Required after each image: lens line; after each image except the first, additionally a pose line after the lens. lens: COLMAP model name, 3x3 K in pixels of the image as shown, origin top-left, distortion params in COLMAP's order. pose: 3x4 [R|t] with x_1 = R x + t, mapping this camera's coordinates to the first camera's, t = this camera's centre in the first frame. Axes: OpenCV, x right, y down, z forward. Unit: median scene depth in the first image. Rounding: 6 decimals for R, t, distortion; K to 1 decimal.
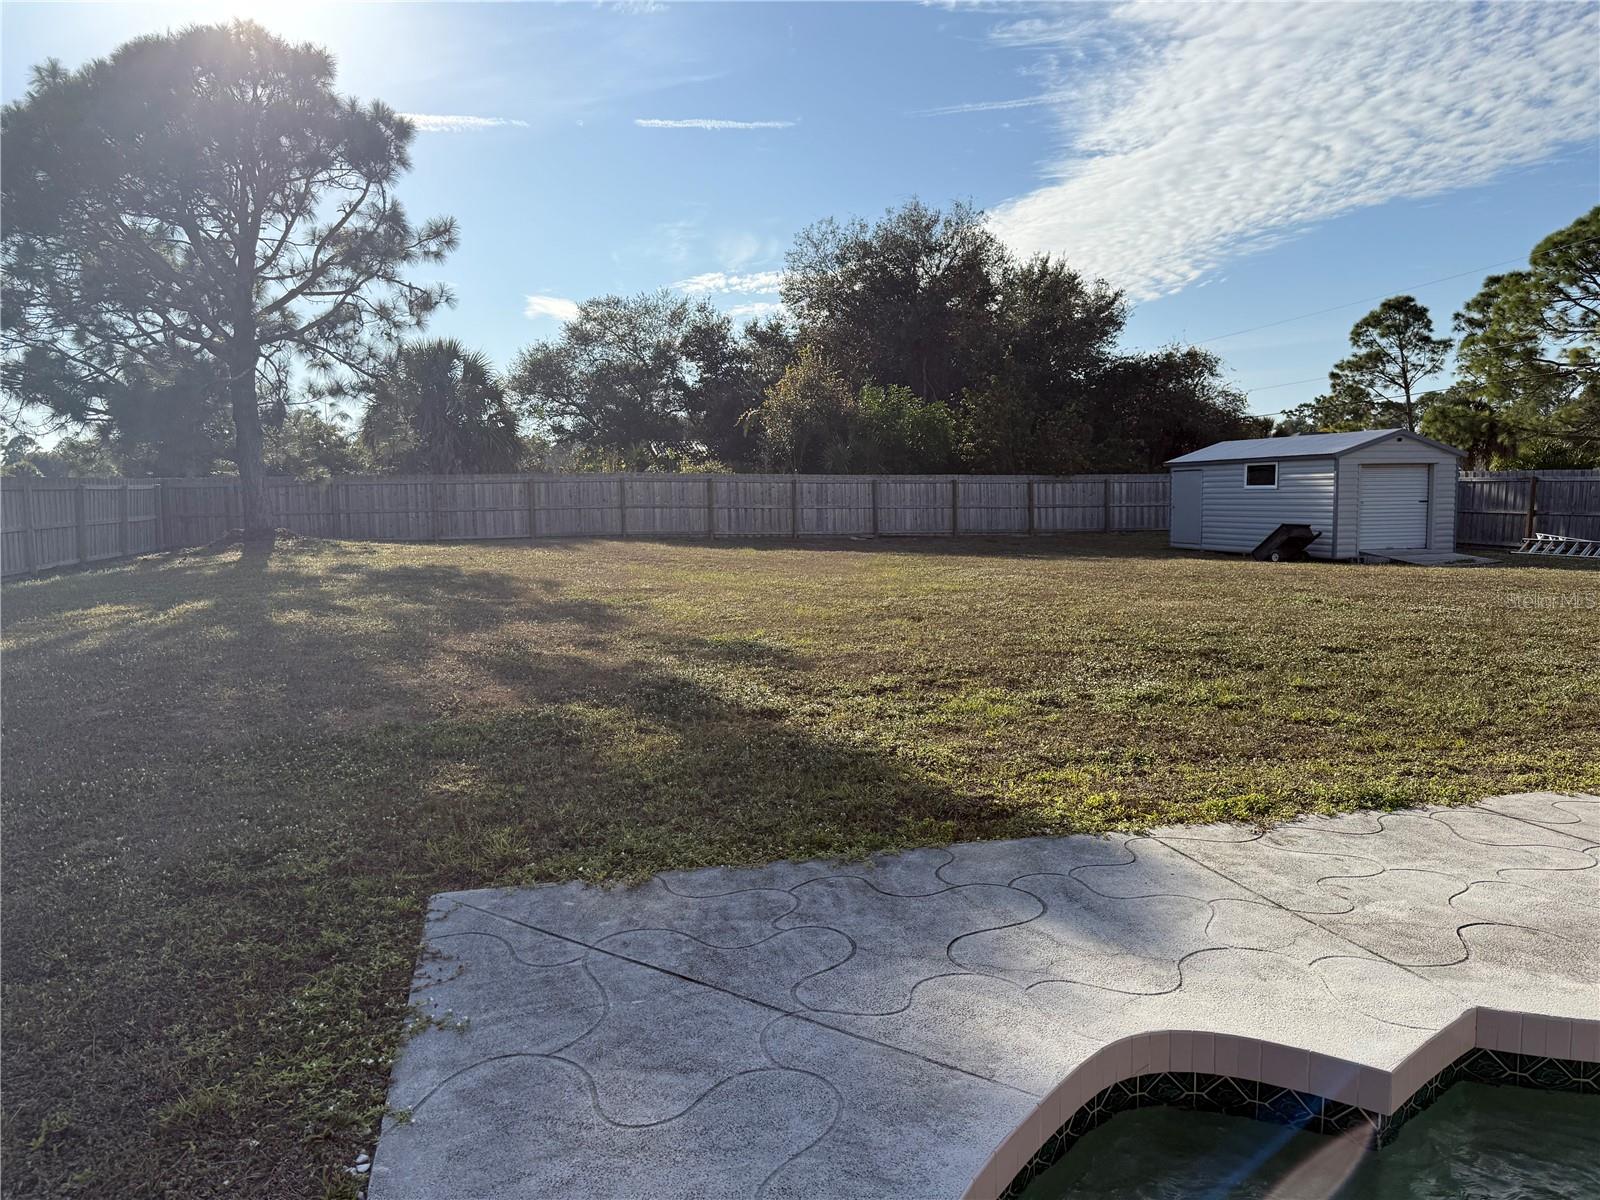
lens RADIAL K [[1123.6, 0, 793.6], [0, 1123.6, 605.6], [0, 0, 1]] dist [0.029555, -0.036709]
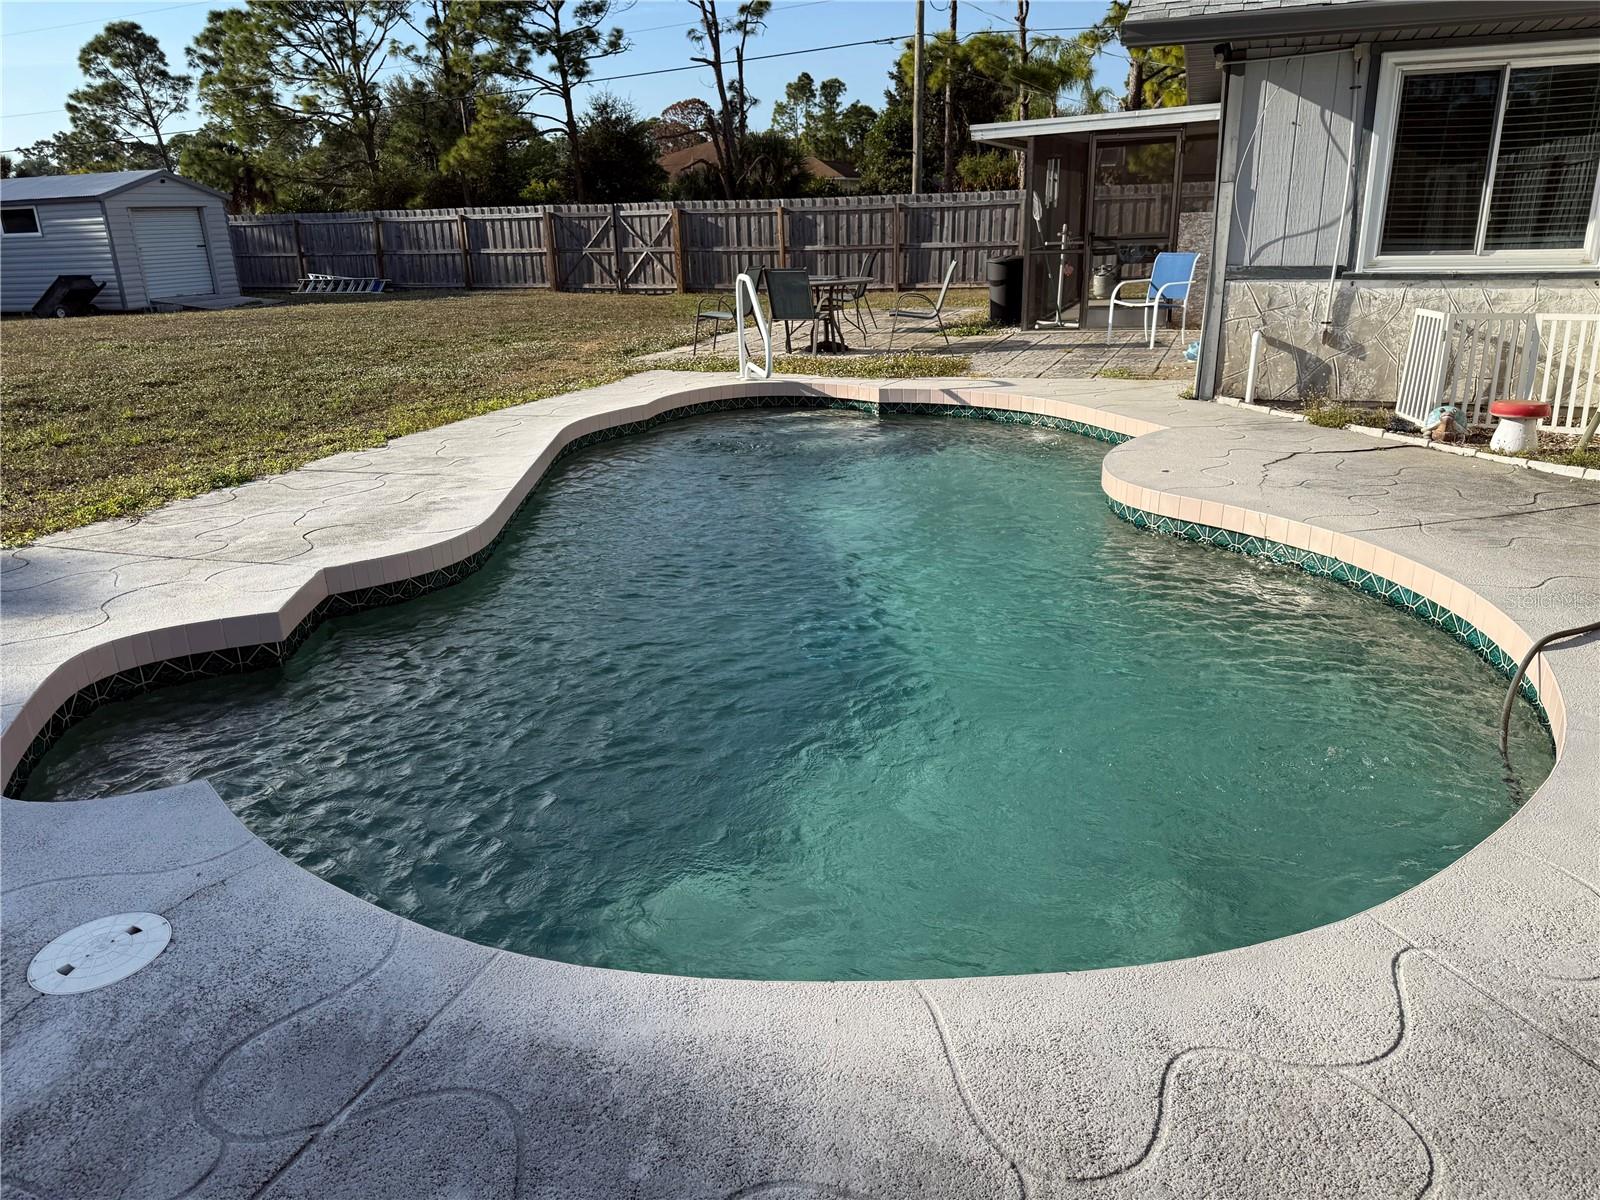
lens RADIAL K [[1123.6, 0, 793.6], [0, 1123.6, 605.6], [0, 0, 1]] dist [0.029555, -0.036709]
pose [[0.564205, -0.272958, 0.779209, -0.019559], [0.104308, 0.959773, 0.260683, 0.007786], [-0.819020, -0.065801, 0.569980, -0.032139]]
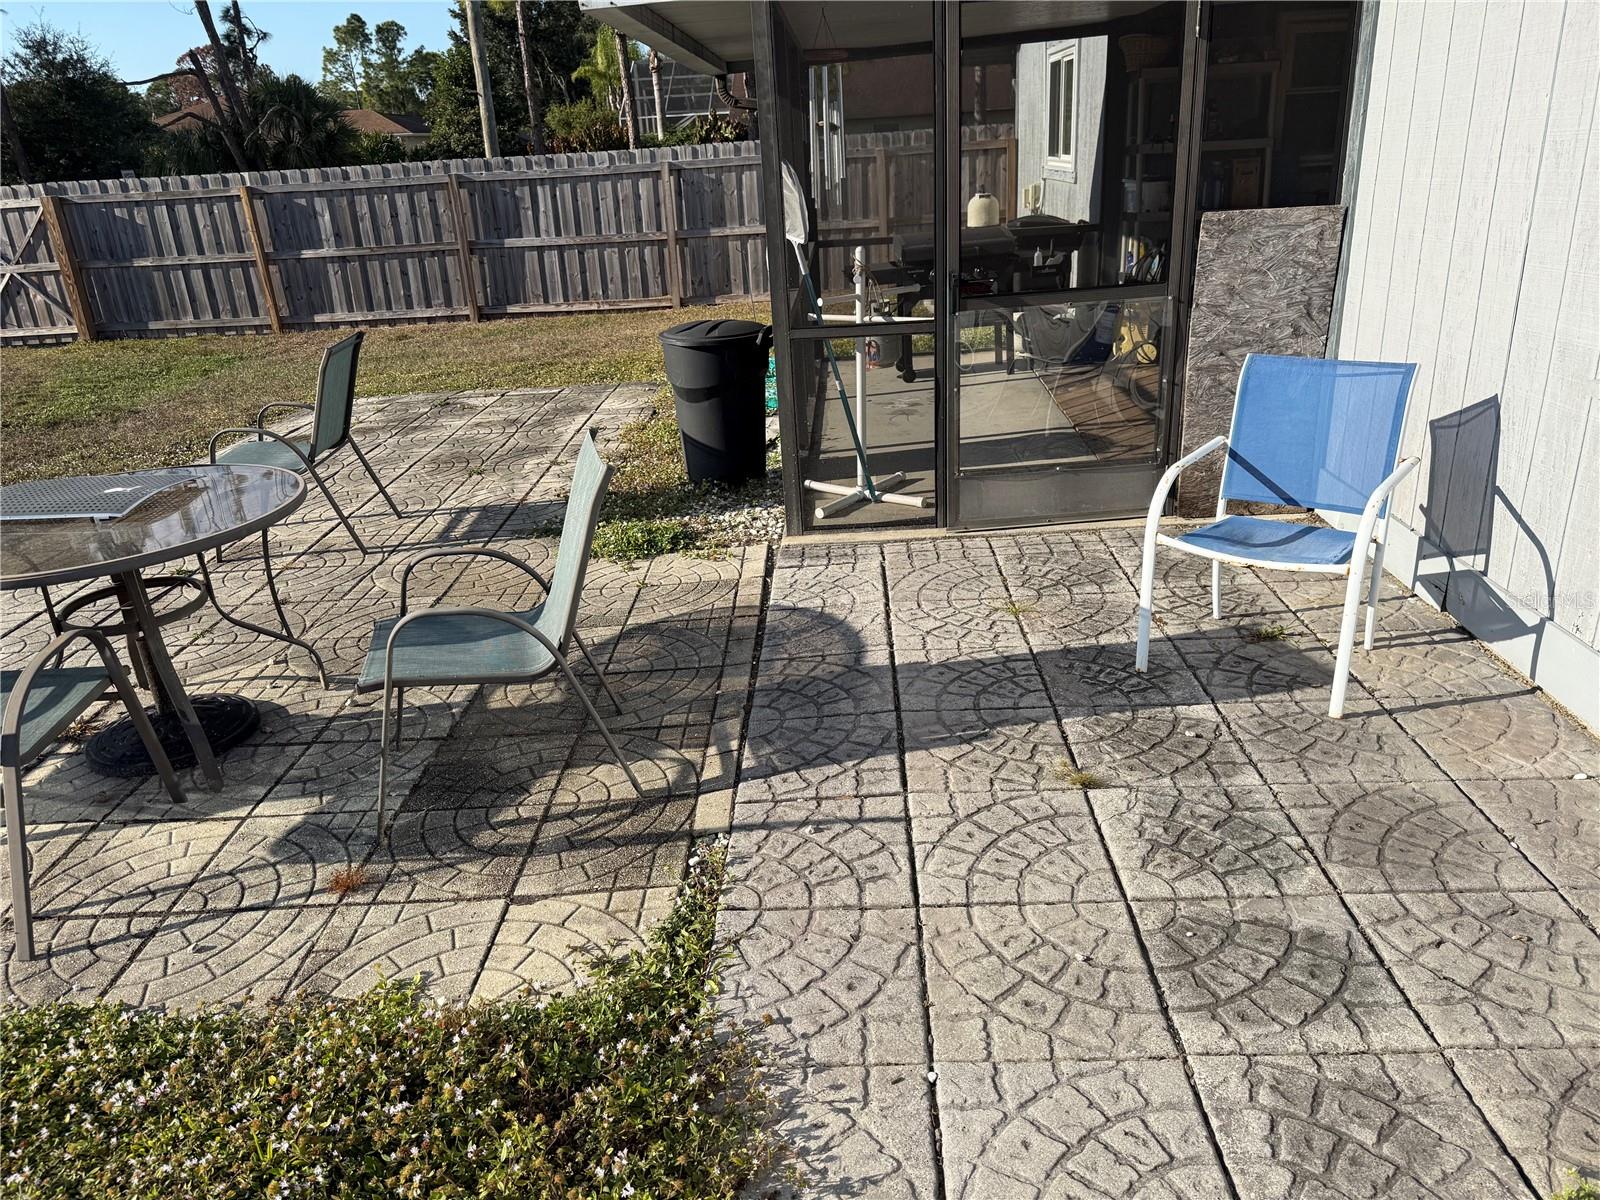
lens RADIAL K [[1085.3, 0, 795.5], [0, 1085.3, 558.2], [0, 0, 1]] dist [0.000948, -0.019530]
pose [[0.252320, -0.341604, 0.905340, 0.260996], [0.146617, 0.938308, 0.313181, -0.017430], [-0.956472, 0.053716, 0.286839, 0.107523]]
